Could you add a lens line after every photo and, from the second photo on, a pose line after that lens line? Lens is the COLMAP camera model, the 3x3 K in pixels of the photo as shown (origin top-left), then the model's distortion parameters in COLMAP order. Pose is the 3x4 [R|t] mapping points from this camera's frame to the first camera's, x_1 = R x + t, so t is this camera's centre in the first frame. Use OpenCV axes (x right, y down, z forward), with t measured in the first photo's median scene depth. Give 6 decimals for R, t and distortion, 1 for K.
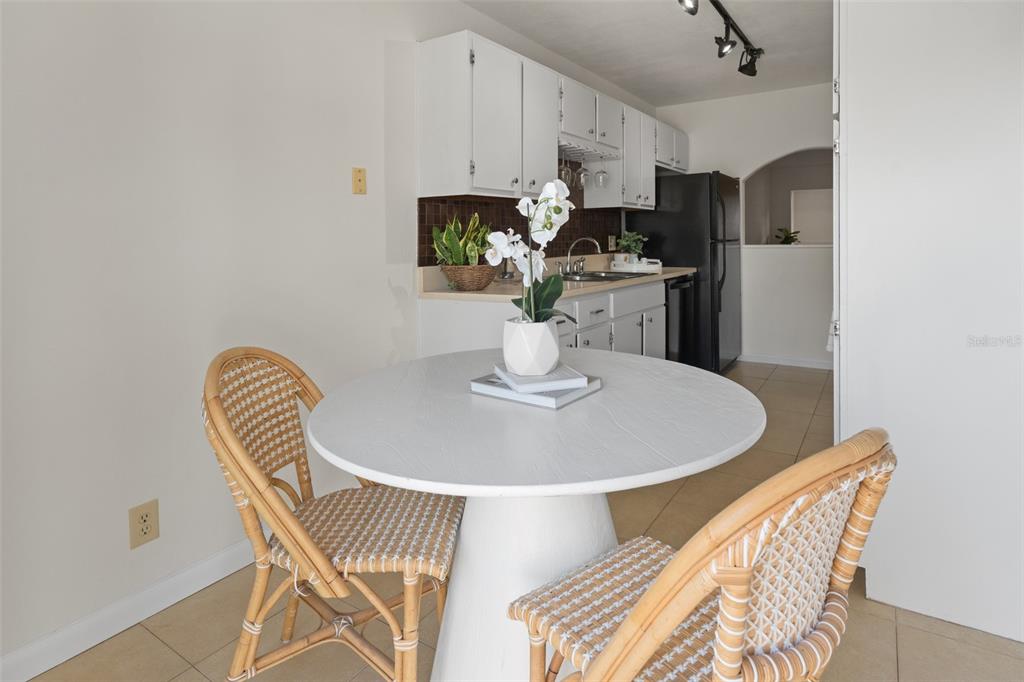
lens RADIAL K [[549.9, 0, 512.3], [0, 549.9, 285.6], [0, 0, 1]] dist [0.000636, 0.000012]
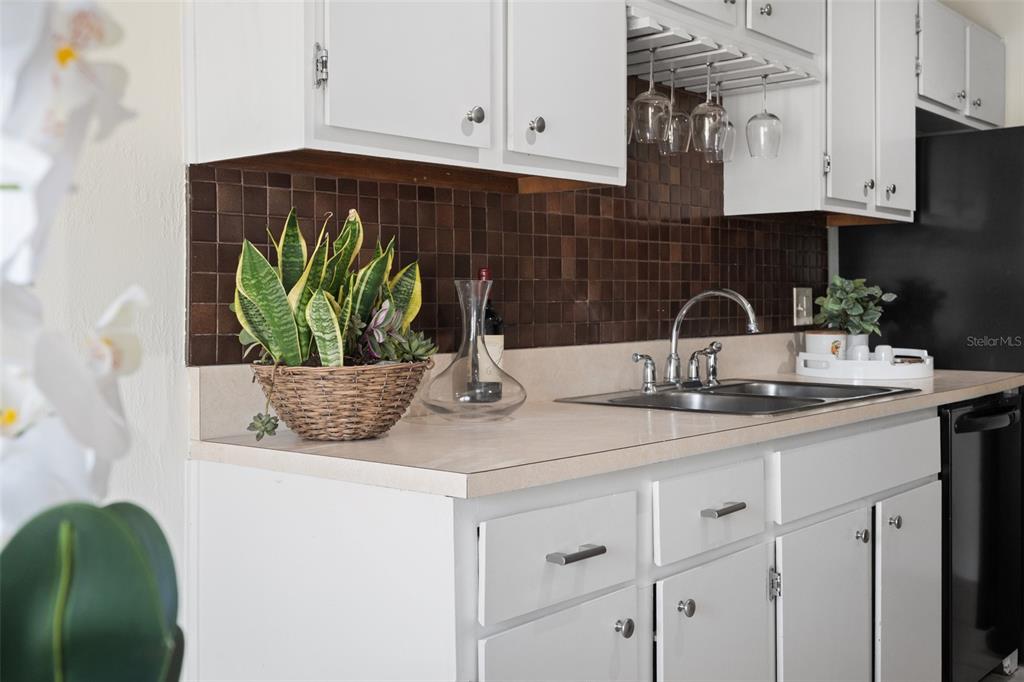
lens RADIAL K [[1085.4, 0, 512.0], [0, 1085.4, 341.0], [0, 0, 1]] dist [-0.002440, 0.003580]
pose [[0.993840, 0.014162, -0.109914, 0.071043], [-0.019132, 0.998835, -0.044292, -0.016596], [0.109158, 0.046122, 0.992954, 0.243118]]
